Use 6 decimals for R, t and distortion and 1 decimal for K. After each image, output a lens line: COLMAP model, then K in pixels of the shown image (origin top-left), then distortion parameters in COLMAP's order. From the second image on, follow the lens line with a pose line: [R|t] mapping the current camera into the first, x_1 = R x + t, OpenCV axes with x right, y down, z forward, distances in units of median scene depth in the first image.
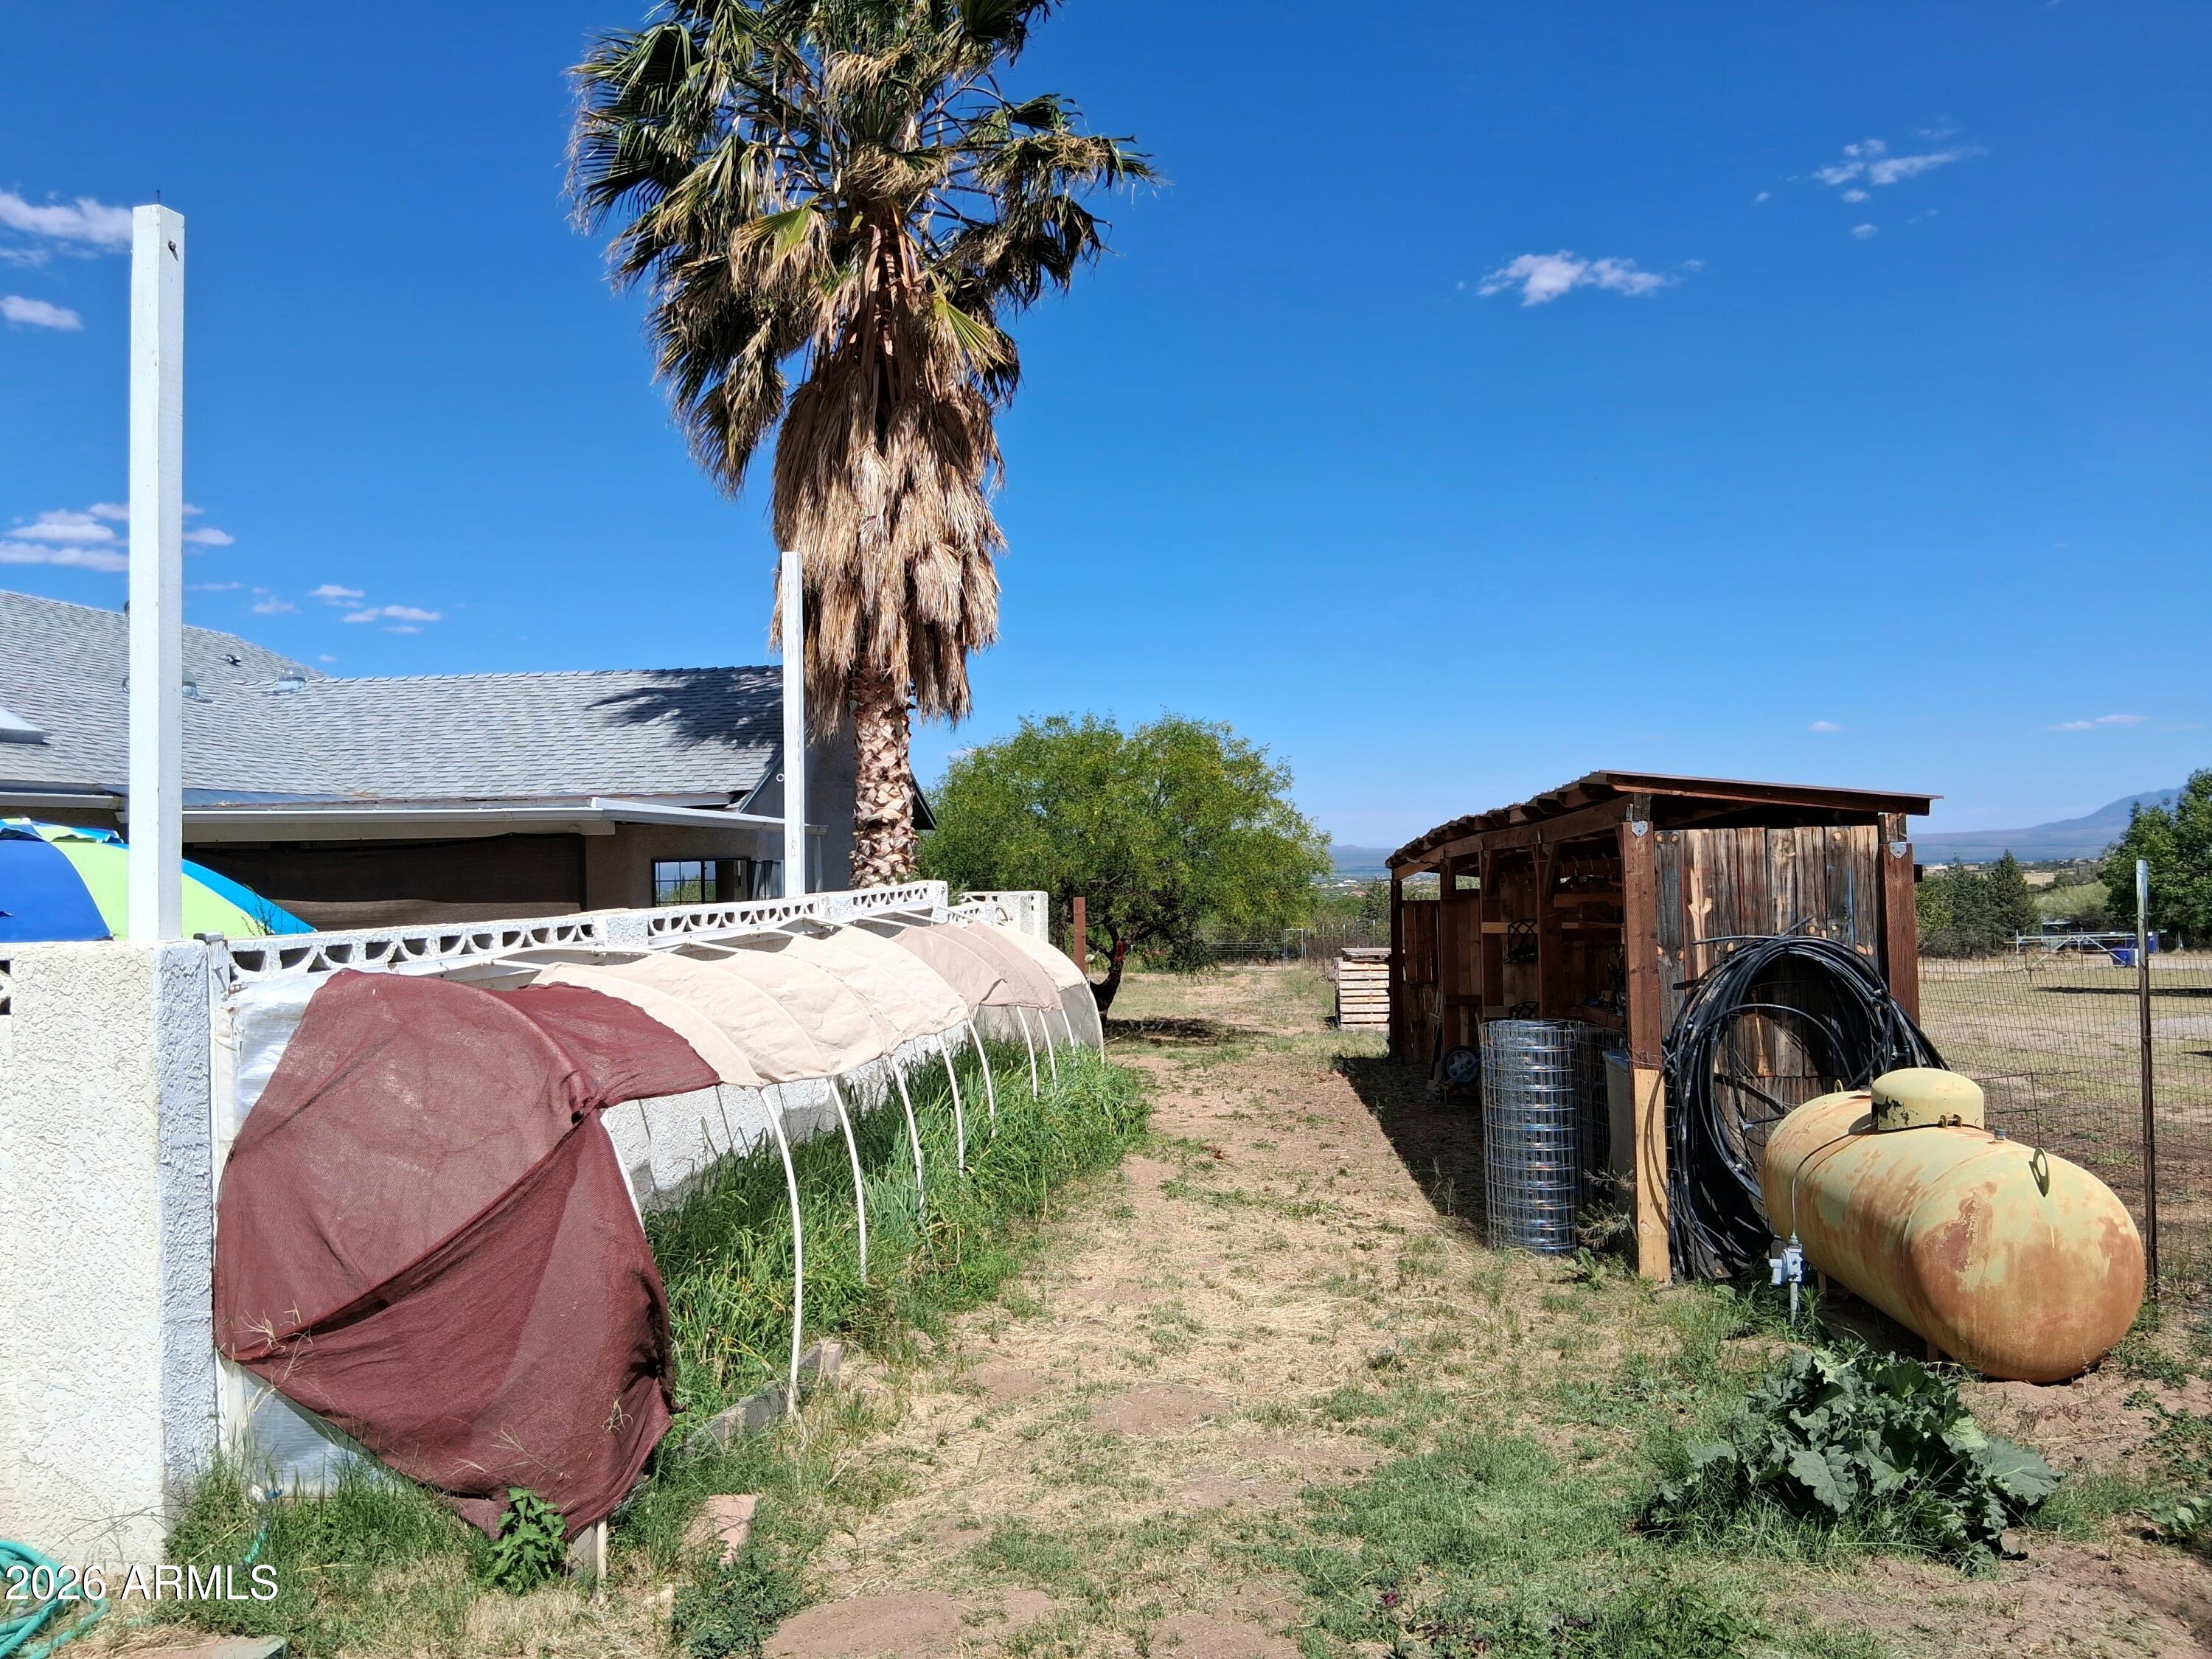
lens RADIAL K [[1686.9, 0, 1106.0], [0, 1686.9, 829.5], [0, 0, 1]] dist [-0.005904, -0.000456]
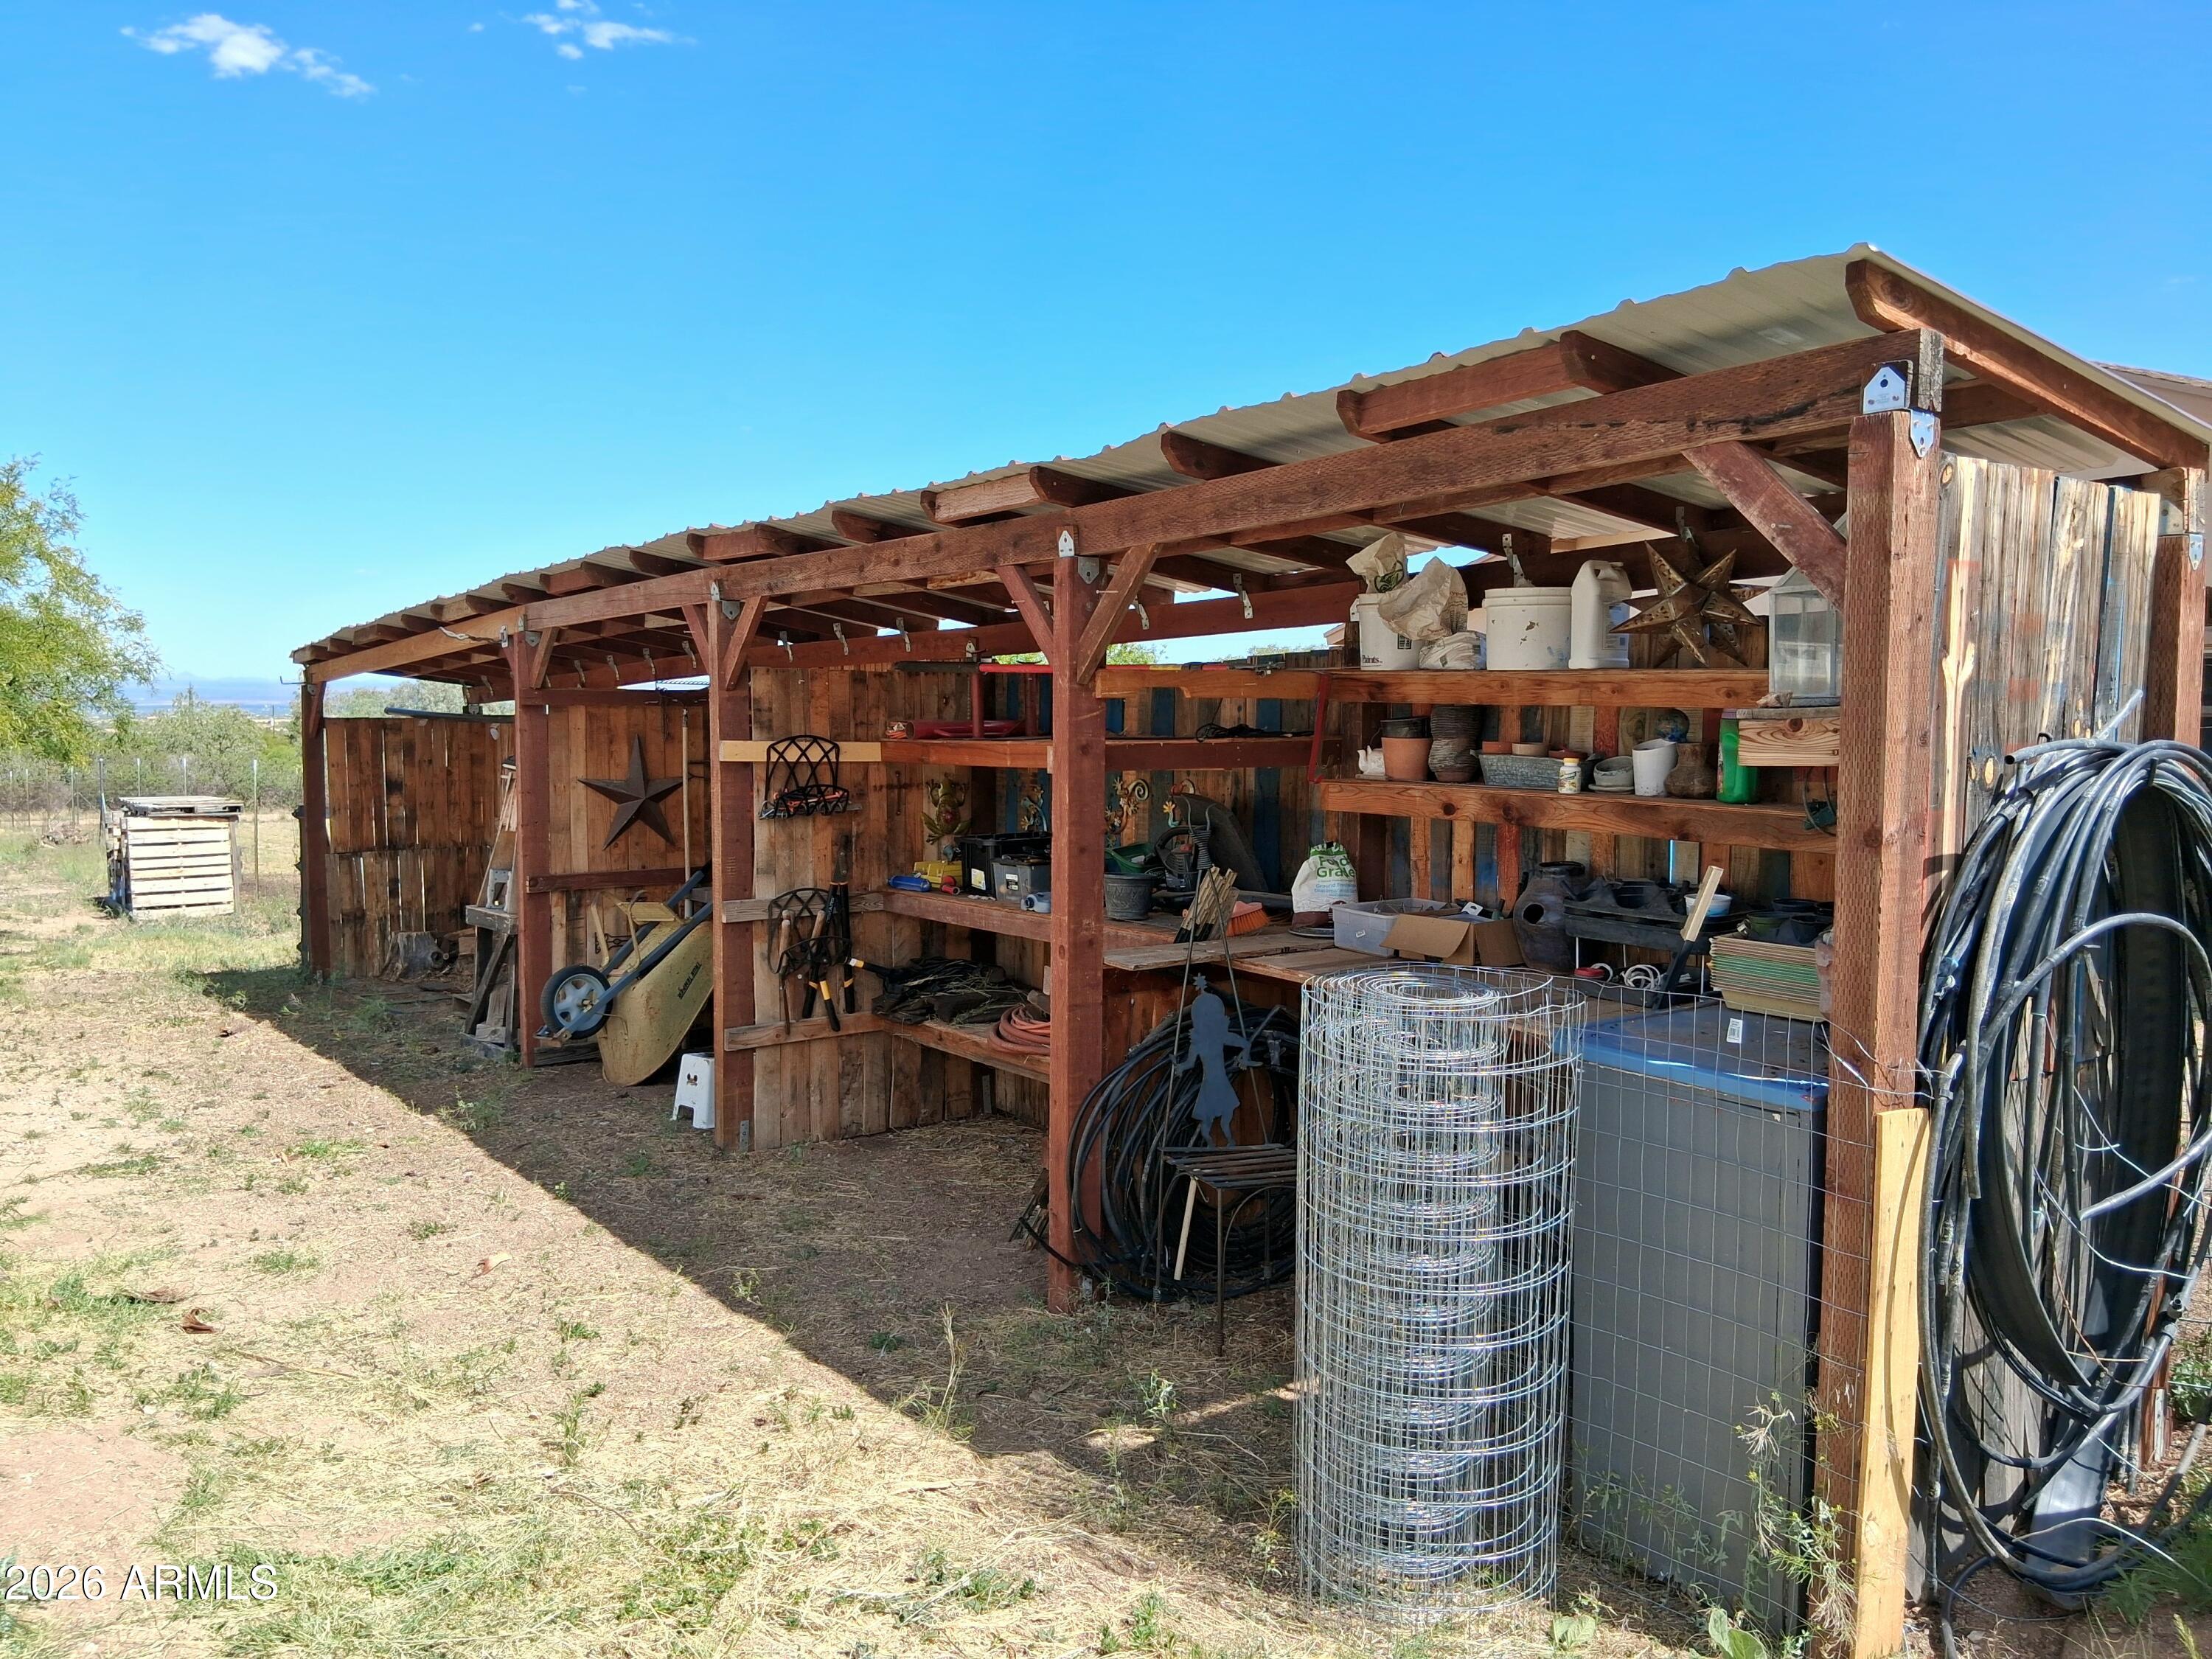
lens RADIAL K [[1703.2, 0, 1106.0], [0, 1703.2, 829.5], [0, 0, 1]] dist [0.034848, -0.001431]
pose [[0.759286, -0.027700, 0.650167, -0.026854], [-0.031823, 0.996318, 0.079612, 0.034199], [-0.649978, -0.081139, 0.755609, 0.488866]]
